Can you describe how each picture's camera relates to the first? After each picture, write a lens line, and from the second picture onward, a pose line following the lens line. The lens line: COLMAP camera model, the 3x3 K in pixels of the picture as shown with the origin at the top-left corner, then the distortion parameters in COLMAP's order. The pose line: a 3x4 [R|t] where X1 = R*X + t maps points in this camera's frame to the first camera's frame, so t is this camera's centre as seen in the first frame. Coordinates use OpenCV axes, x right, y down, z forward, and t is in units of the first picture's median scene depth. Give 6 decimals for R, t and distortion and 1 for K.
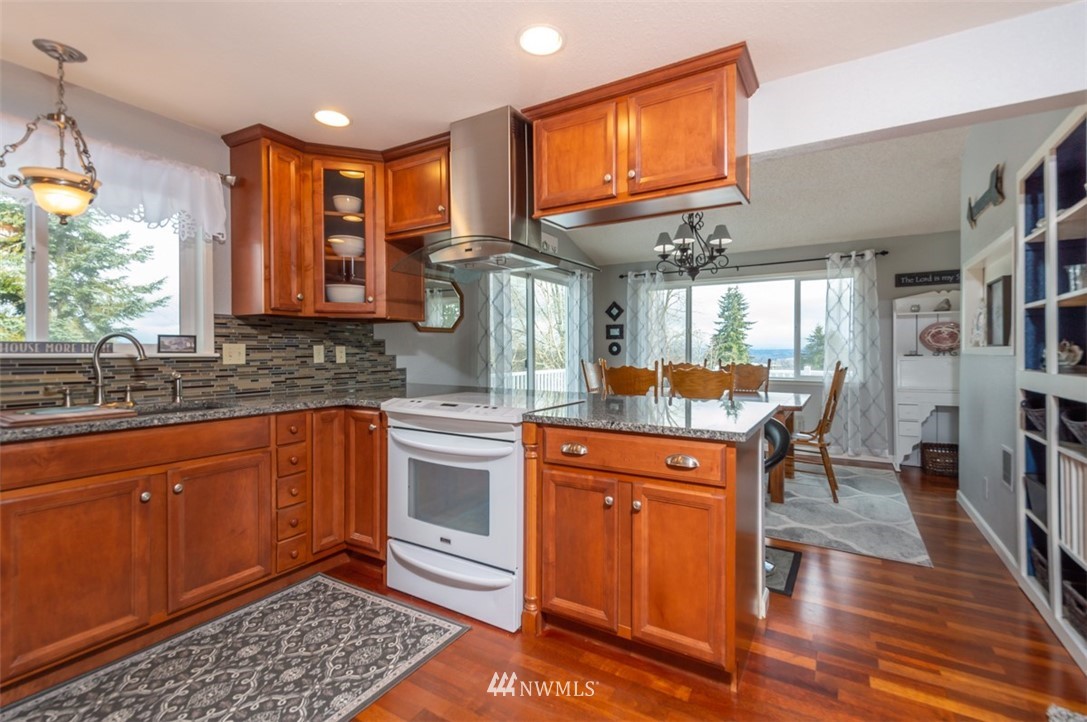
lens RADIAL K [[491.8, 0, 543.0], [0, 491.8, 356.0], [0, 0, 1]] dist [0.004431, 0.000737]
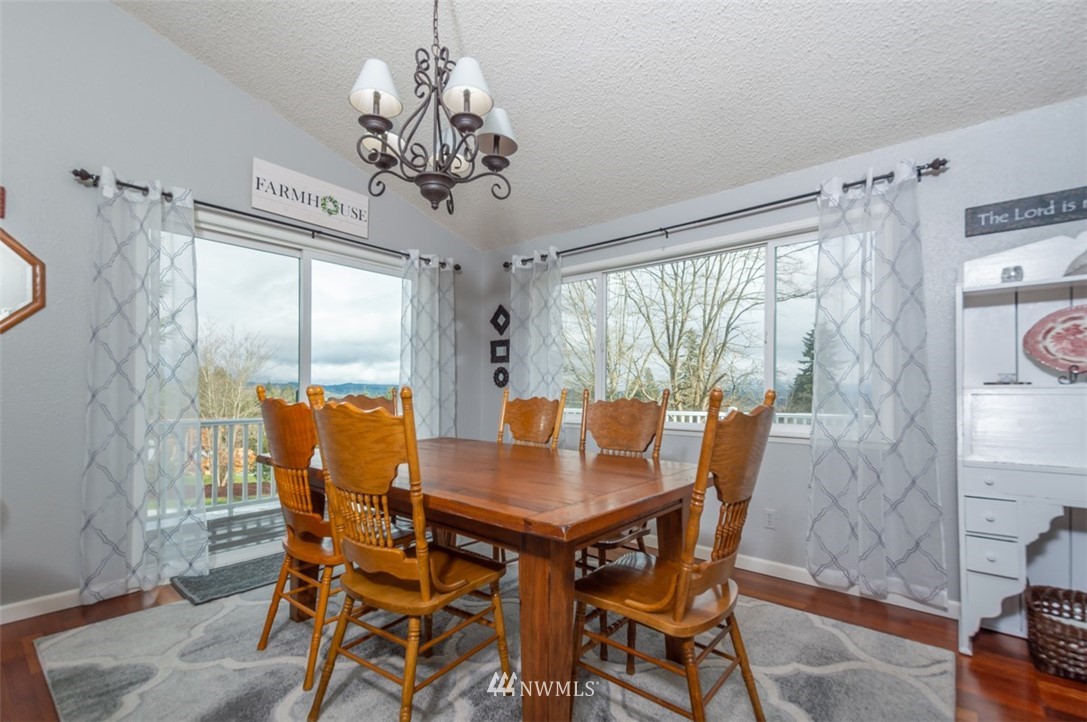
lens RADIAL K [[491.8, 0, 536.7], [0, 491.8, 389.5], [0, 0, 1]] dist [0.004431, 0.000737]
pose [[0.988107, 0.006234, -0.153640, 0.595131], [-0.008212, 0.999891, -0.012244, 0.018627], [0.153547, 0.013360, 0.988051, 0.737342]]
